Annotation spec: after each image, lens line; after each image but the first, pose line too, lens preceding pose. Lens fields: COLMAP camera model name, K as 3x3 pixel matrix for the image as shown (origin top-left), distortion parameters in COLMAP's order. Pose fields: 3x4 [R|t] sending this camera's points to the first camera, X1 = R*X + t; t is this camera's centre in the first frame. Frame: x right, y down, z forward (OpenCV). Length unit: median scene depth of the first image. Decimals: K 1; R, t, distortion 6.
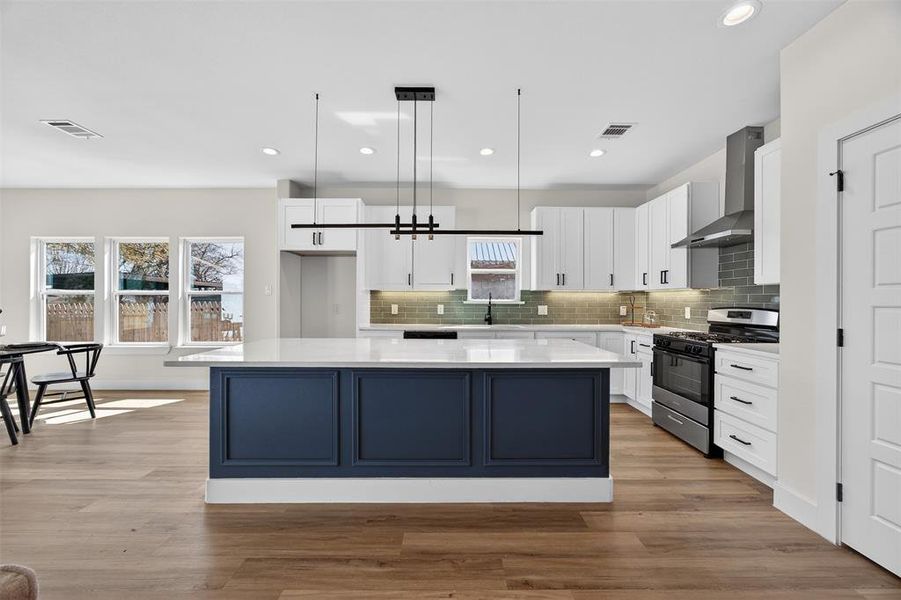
lens RADIAL K [[352.9, 0, 446.1], [0, 352.9, 298.9], [0, 0, 1]] dist [-0.018813, 0.000278]
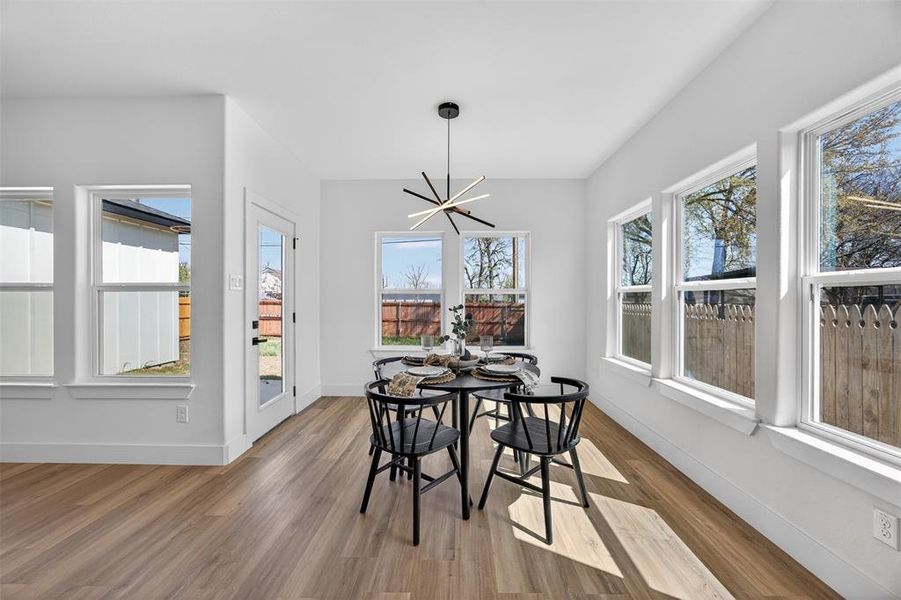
lens RADIAL K [[346.1, 0, 450.5], [0, 346.1, 300.0], [0, 0, 1]] dist [-0.029647, 0.007746]
pose [[-0.014662, 0.002290, -0.999890, -0.415981], [0.001695, 0.999996, 0.002265, 0.002065], [0.999891, -0.001661, -0.014666, 0.668426]]
